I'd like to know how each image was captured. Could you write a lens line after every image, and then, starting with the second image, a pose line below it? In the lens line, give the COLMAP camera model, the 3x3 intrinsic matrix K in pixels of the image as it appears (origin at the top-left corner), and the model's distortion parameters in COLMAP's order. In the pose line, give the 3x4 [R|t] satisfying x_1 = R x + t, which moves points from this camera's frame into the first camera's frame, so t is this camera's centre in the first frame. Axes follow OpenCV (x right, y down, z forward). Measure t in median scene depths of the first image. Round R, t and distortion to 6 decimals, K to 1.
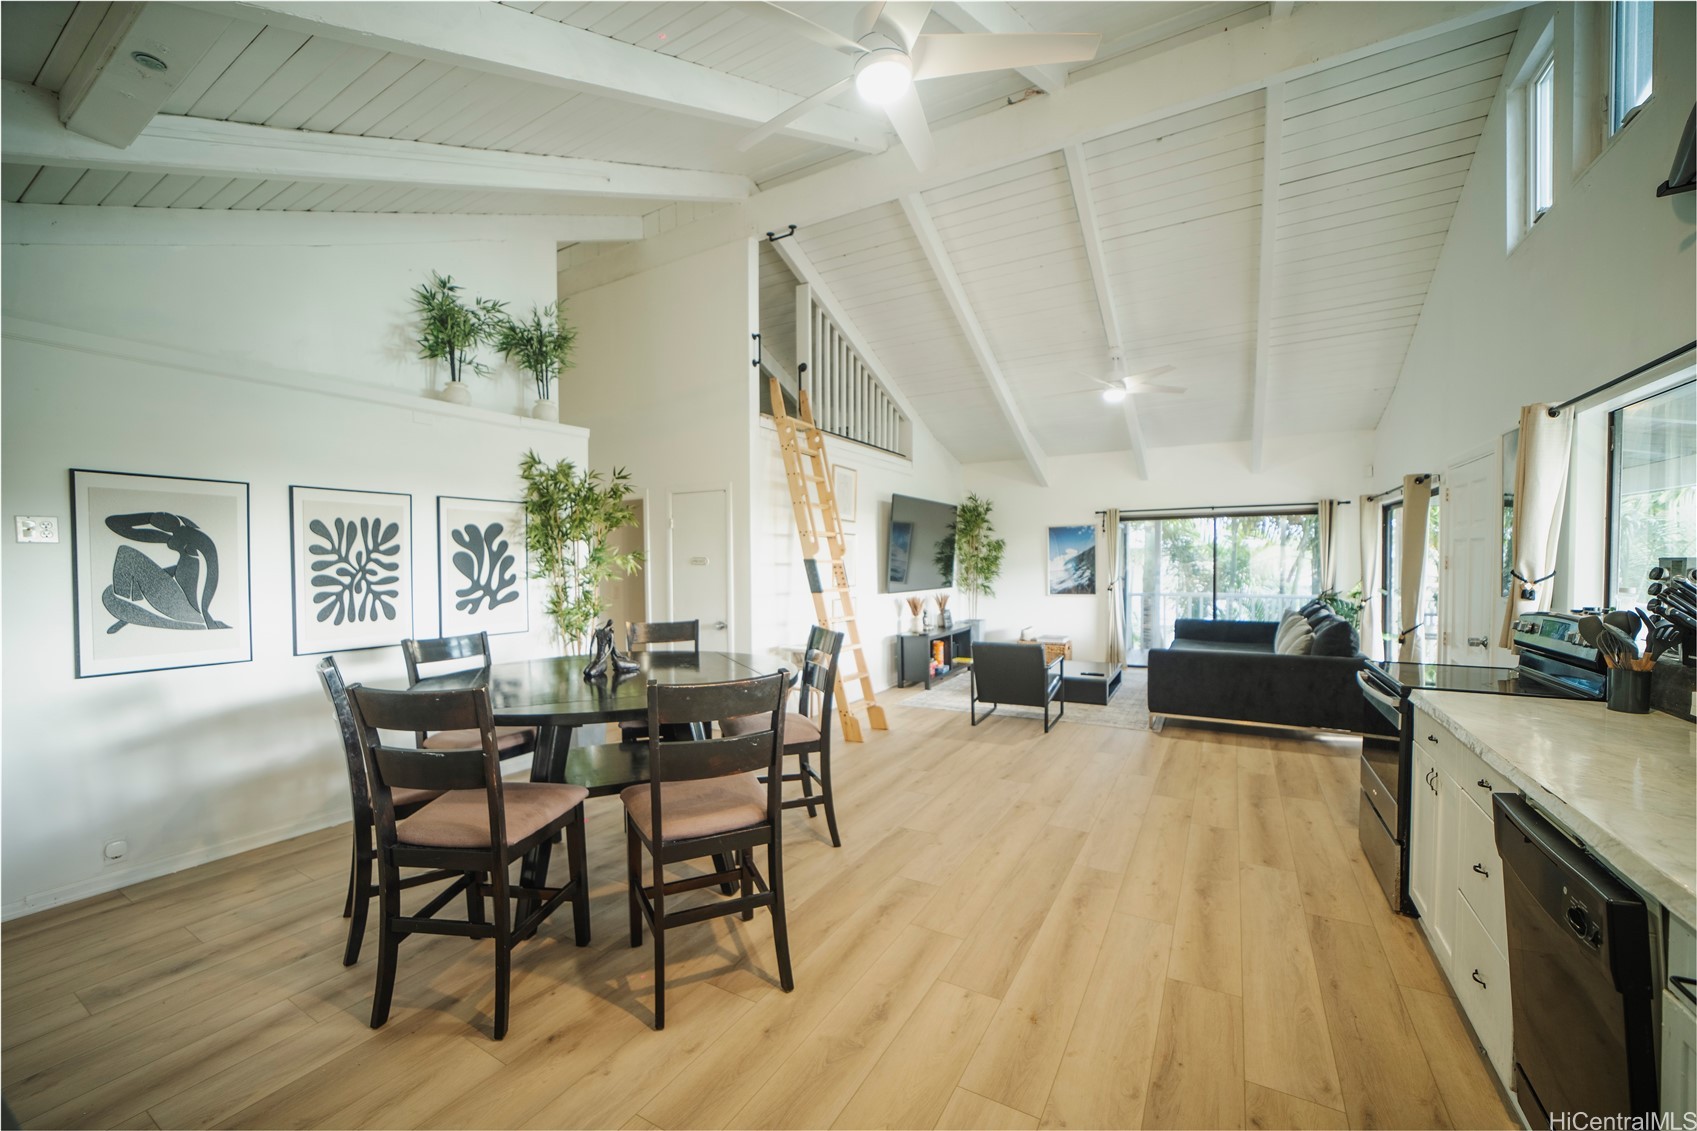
lens RADIAL K [[664.7, 0, 845.0], [0, 664.7, 572.5], [0, 0, 1]] dist [-0.000591, -0.000050]
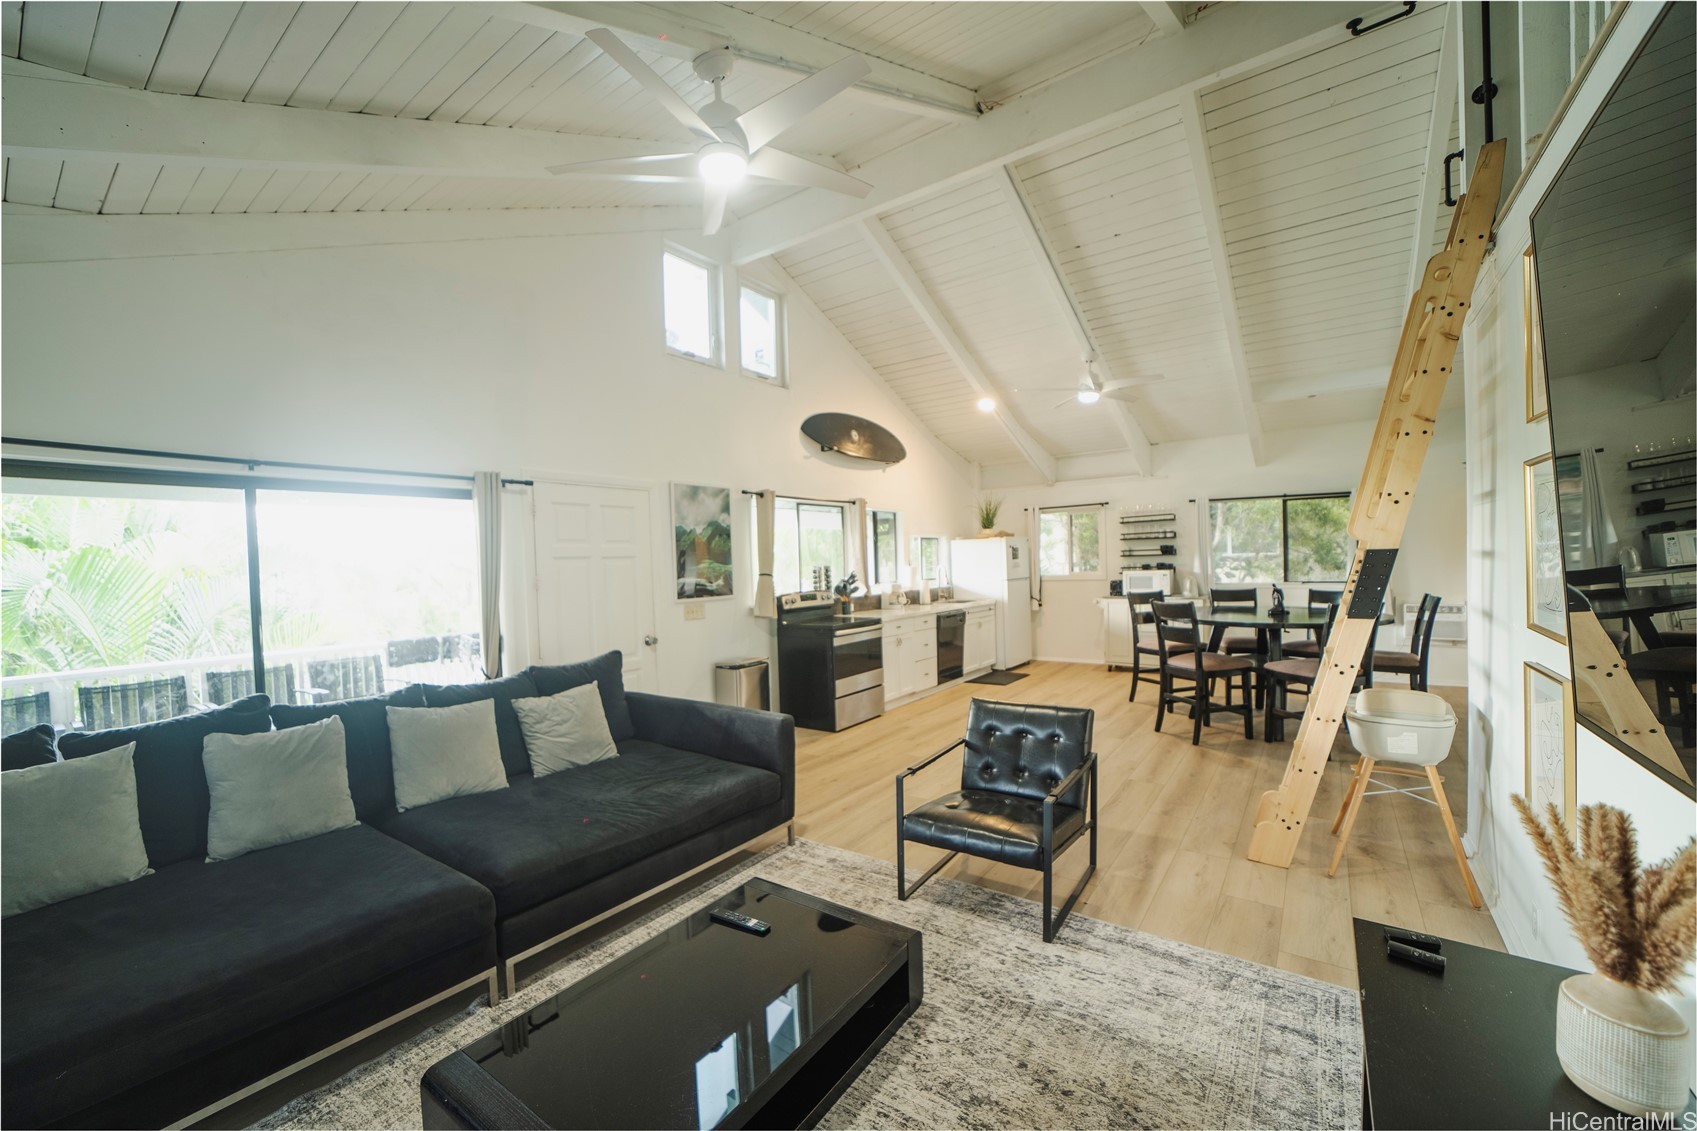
lens RADIAL K [[664.7, 0, 845.0], [0, 664.7, 572.5], [0, 0, 1]] dist [-0.000591, -0.000050]
pose [[-0.994201, 0.035133, 0.101641, 0.377827], [0.038877, 0.998628, 0.035091, -0.039804], [-0.100269, 0.038839, -0.994202, 1.770891]]
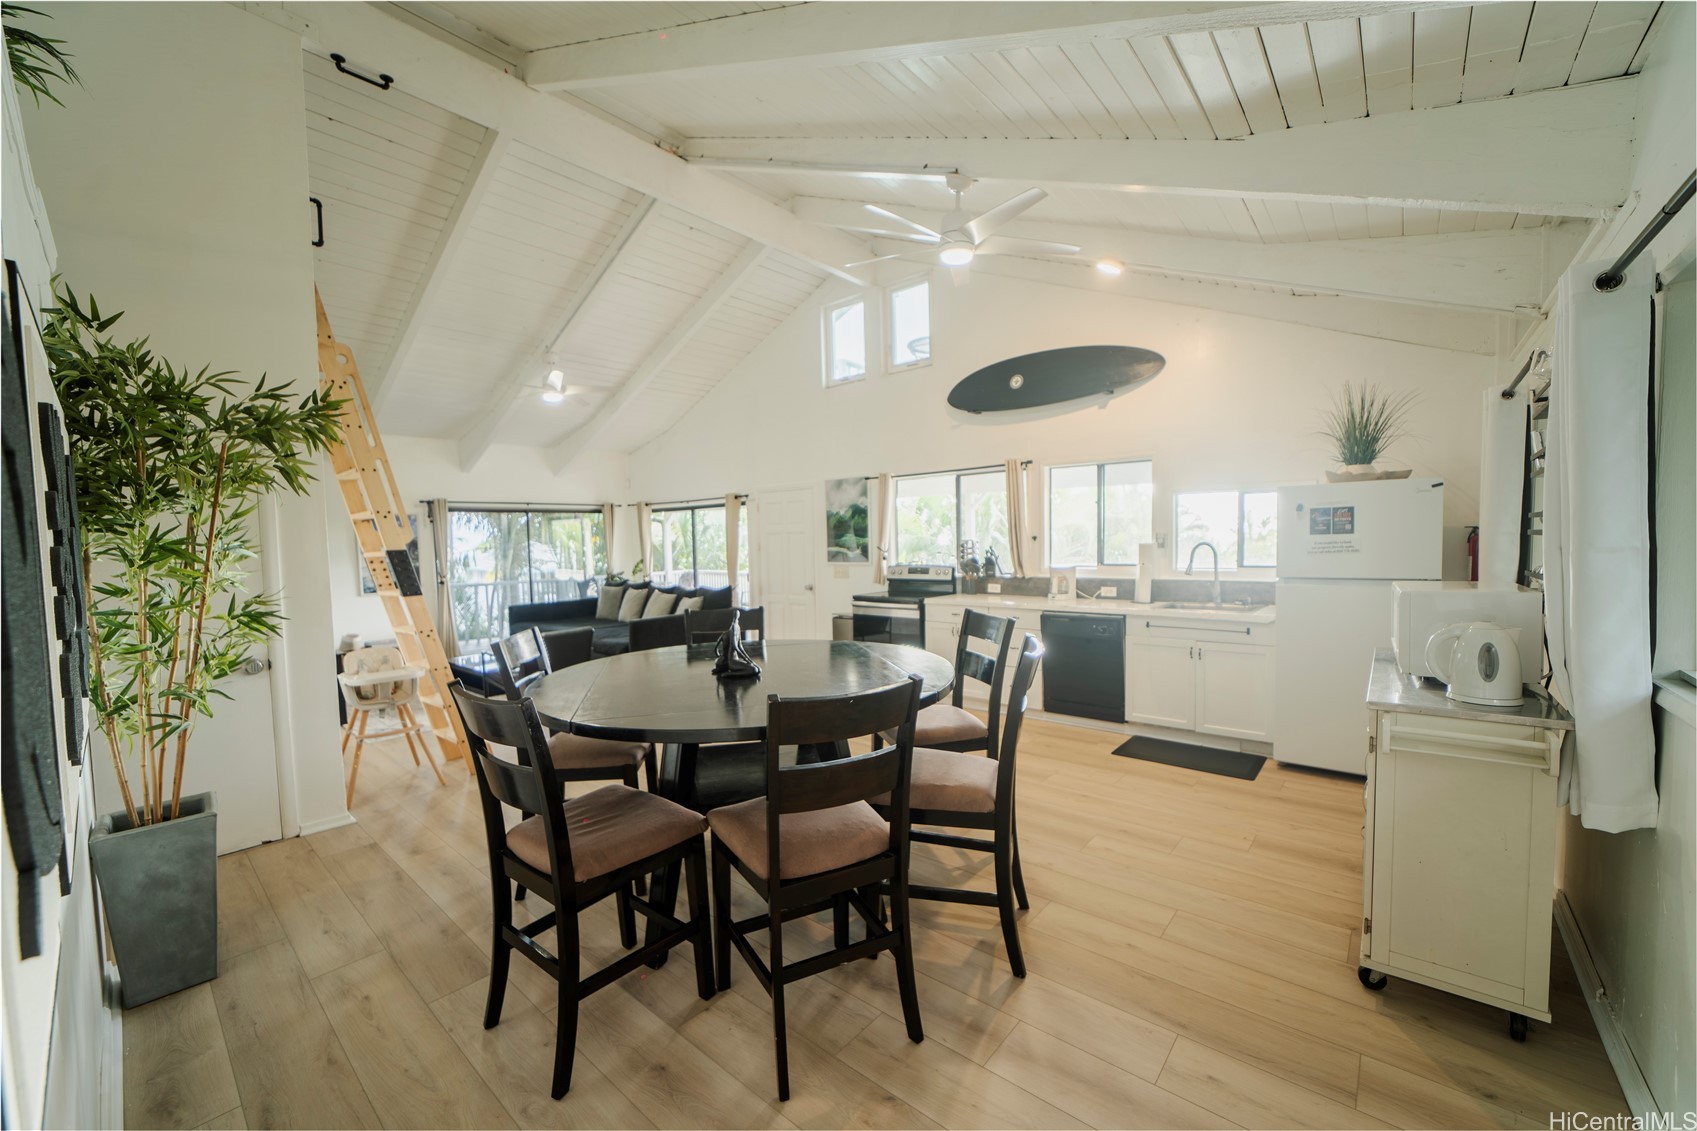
lens RADIAL K [[664.7, 0, 845.0], [0, 664.7, 572.5], [0, 0, 1]] dist [-0.000591, -0.000050]
pose [[0.172198, -0.052066, 0.983685, -0.734400], [0.043833, 0.998018, 0.045152, -0.012803], [-0.984087, 0.035343, 0.174139, 0.439431]]
